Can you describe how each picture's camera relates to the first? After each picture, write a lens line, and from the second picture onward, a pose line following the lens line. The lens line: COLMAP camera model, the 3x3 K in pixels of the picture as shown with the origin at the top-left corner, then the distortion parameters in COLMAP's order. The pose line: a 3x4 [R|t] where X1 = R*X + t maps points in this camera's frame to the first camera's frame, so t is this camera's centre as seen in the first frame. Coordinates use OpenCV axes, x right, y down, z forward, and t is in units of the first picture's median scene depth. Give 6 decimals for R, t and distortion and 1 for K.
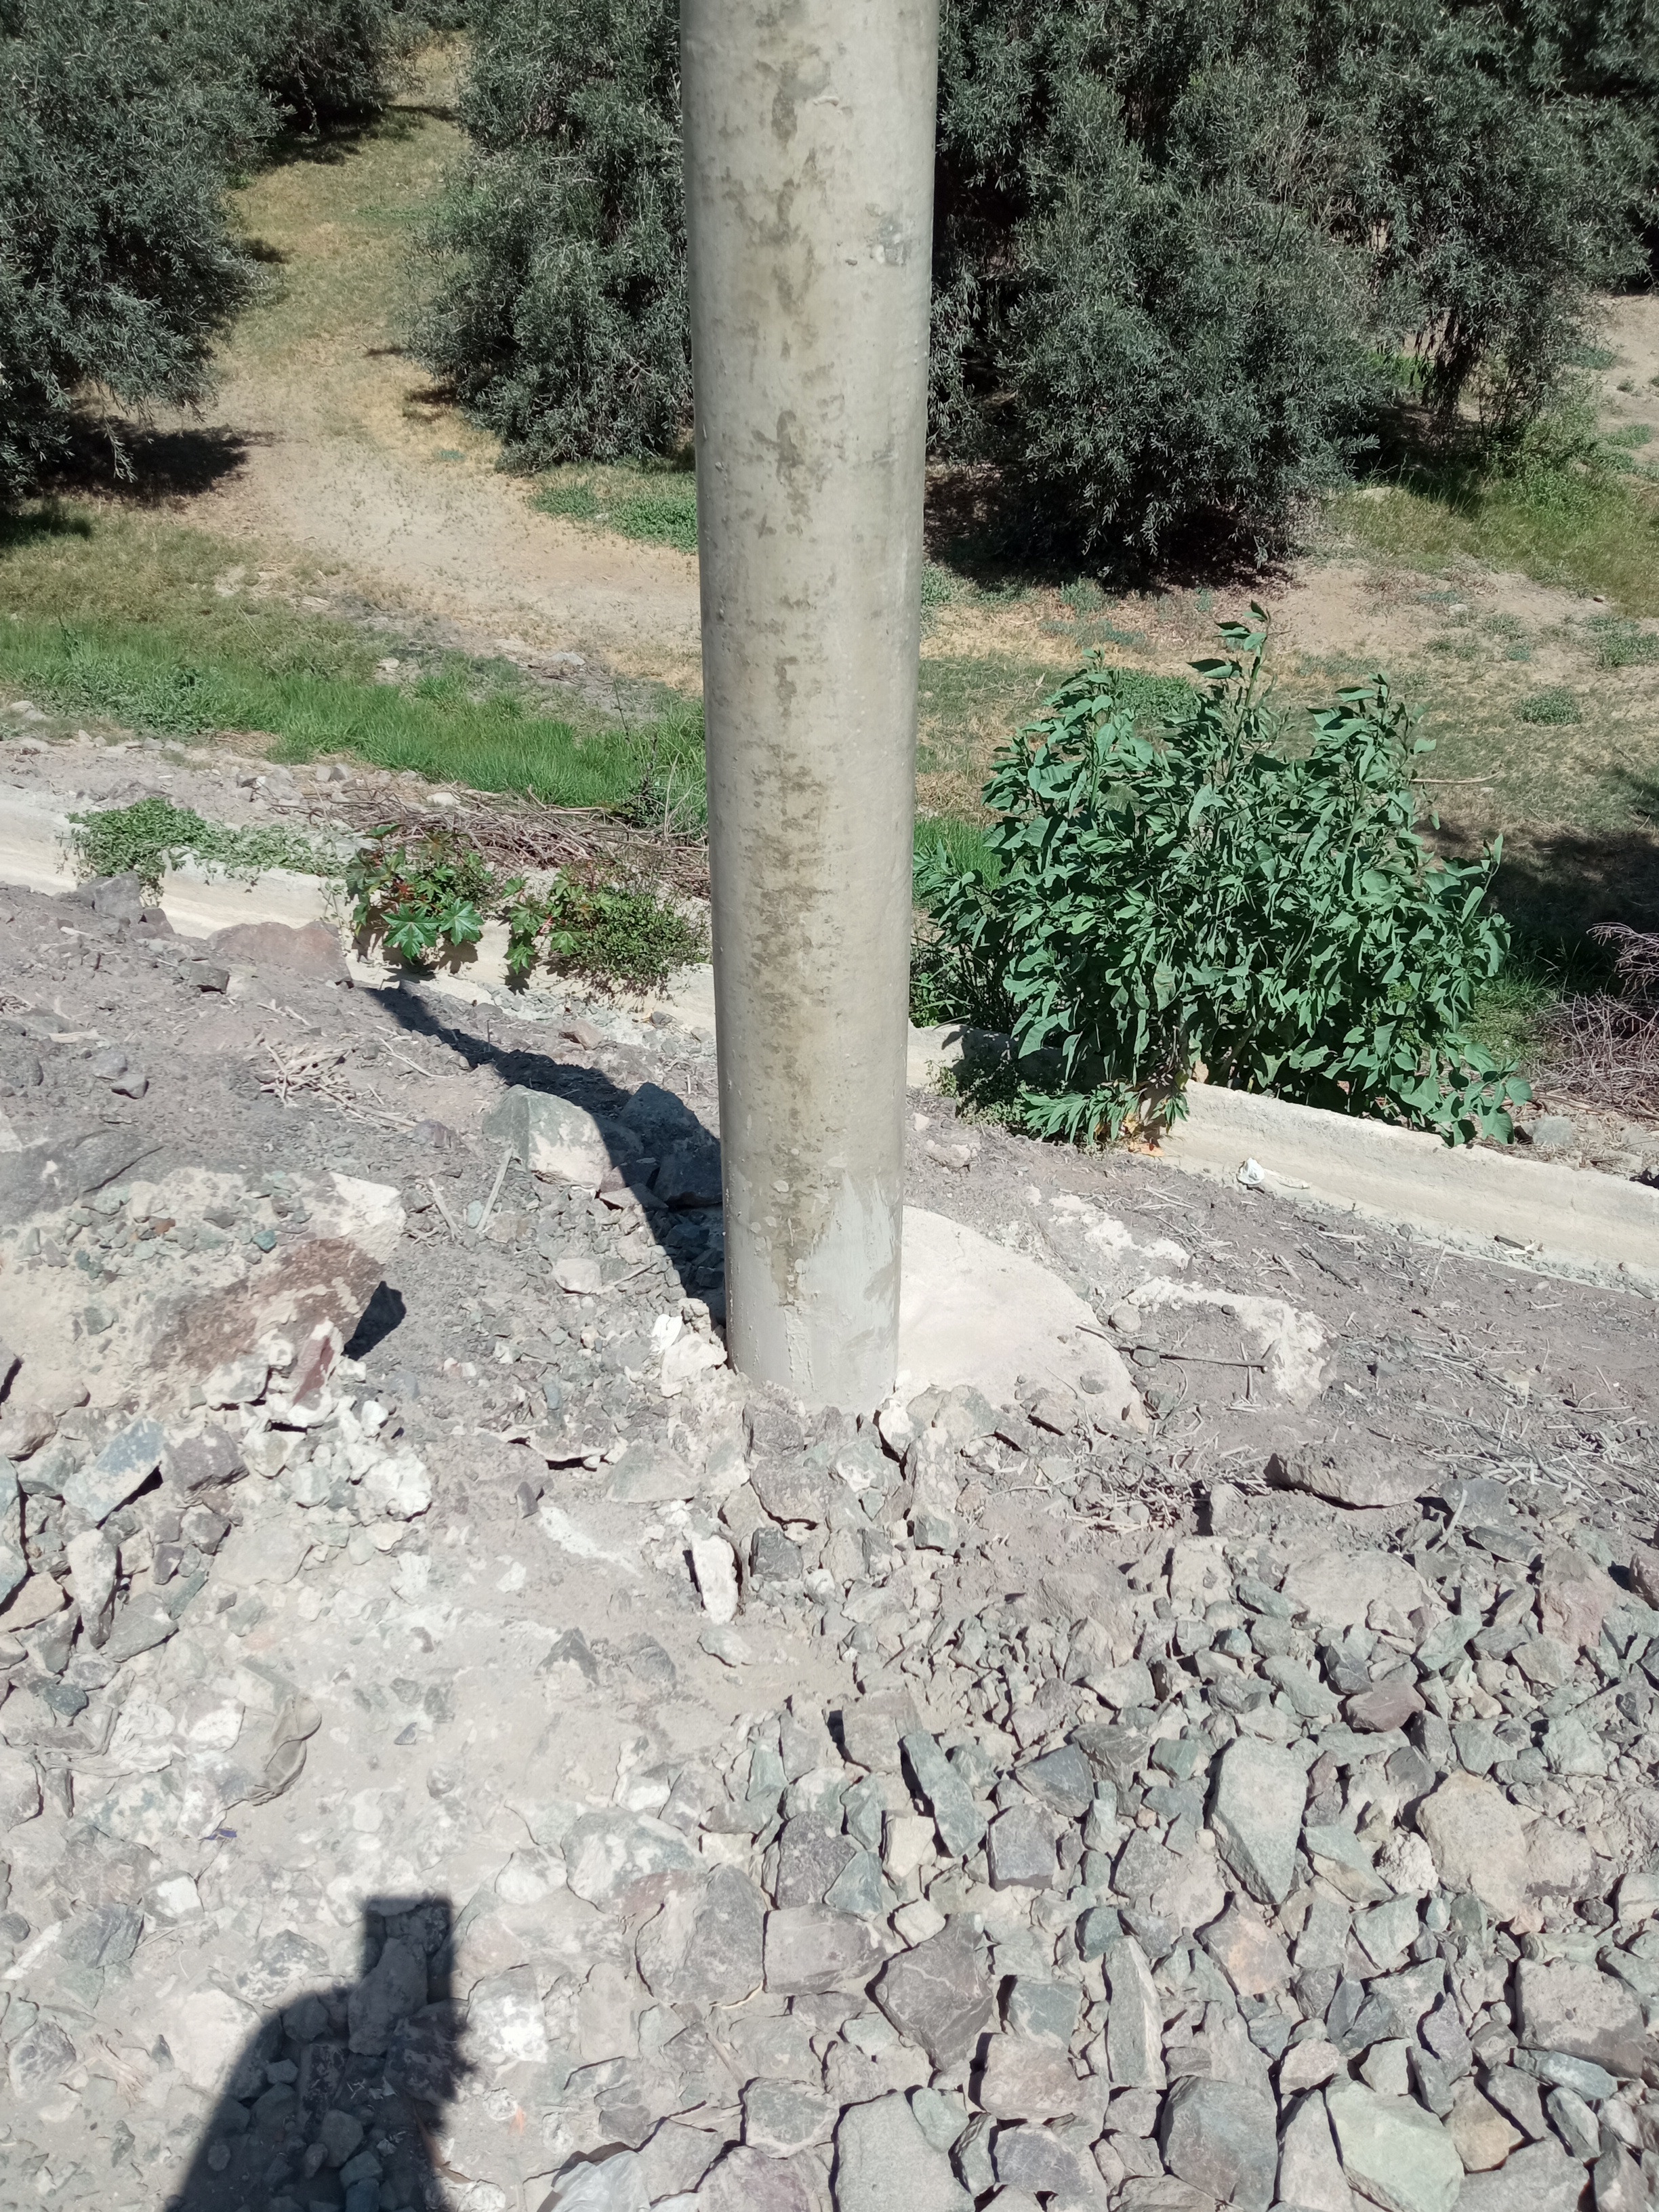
lens RADIAL K [[1809.2, 0, 870.2], [0, 1809.2, 1074.5], [0, 0, 1]] dist [0.140744, -0.258937]
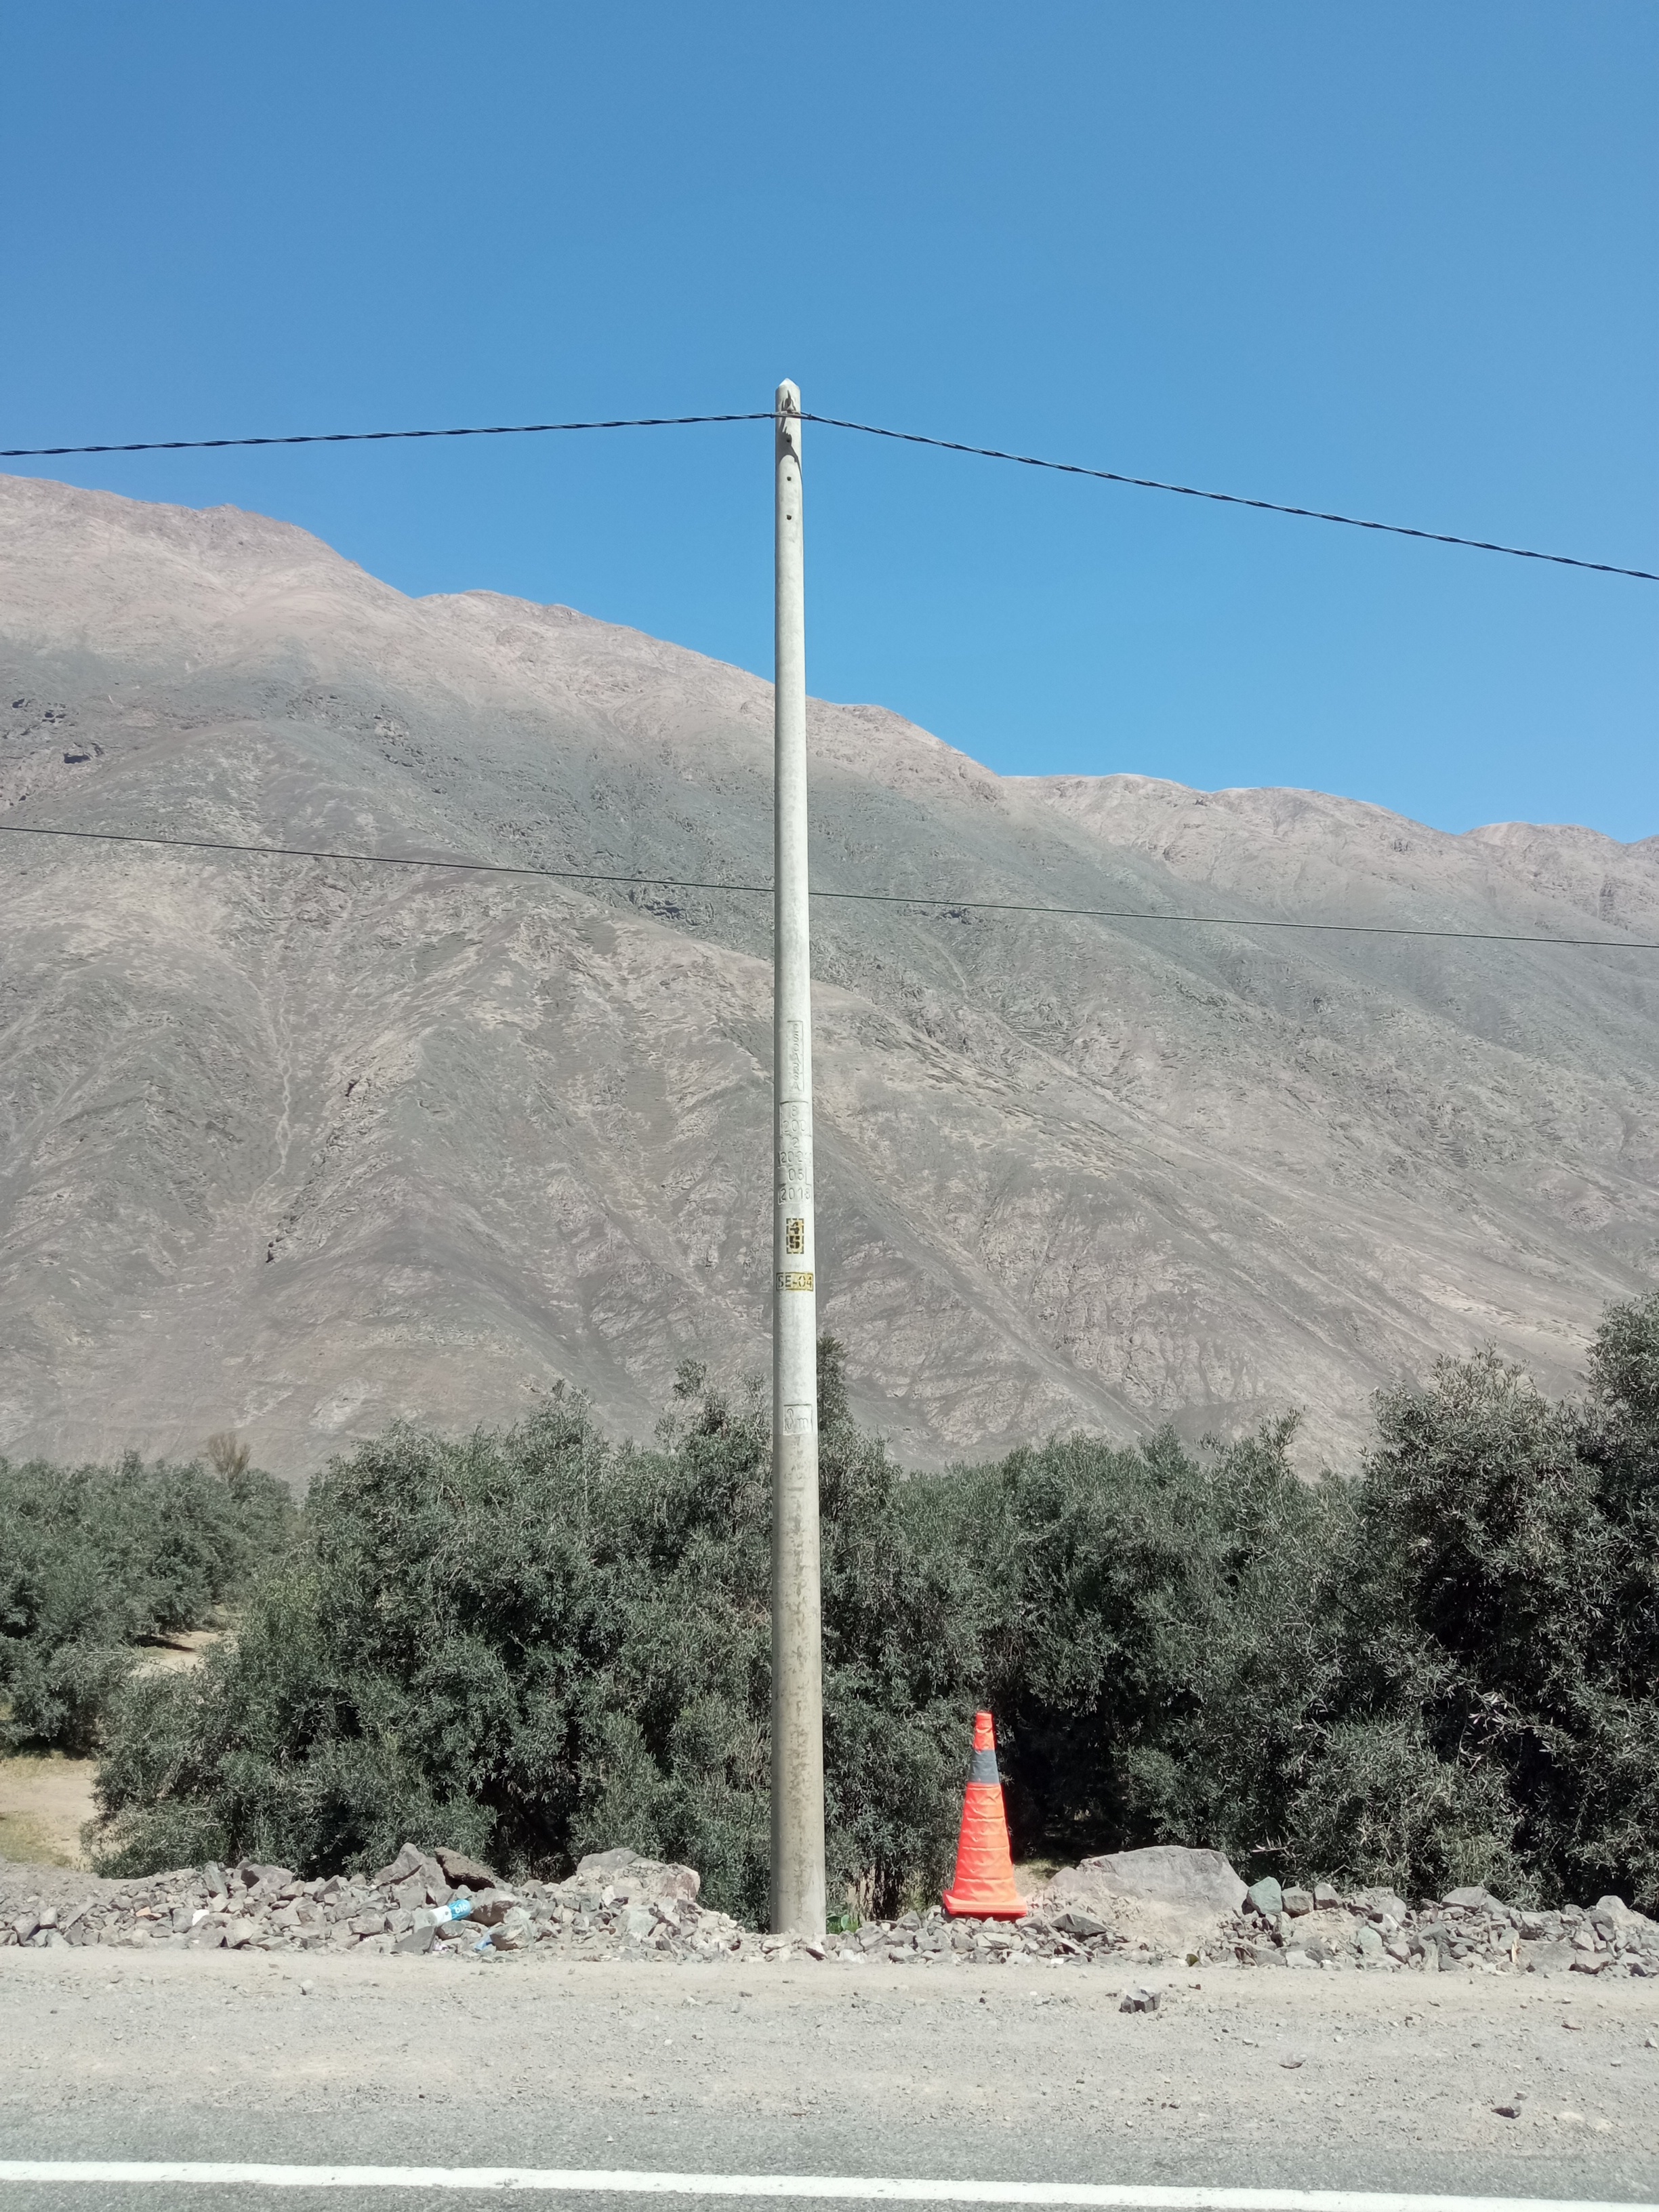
lens RADIAL K [[1789.5, 0, 834.9], [0, 1789.5, 1107.6], [0, 0, 1]] dist [0.136977, -0.266569]
pose [[0.958388, 0.031555, 0.283719, -0.132694], [0.192476, 0.662552, -0.723863, 0.213694], [-0.210820, 0.748351, 0.628909, -0.305032]]
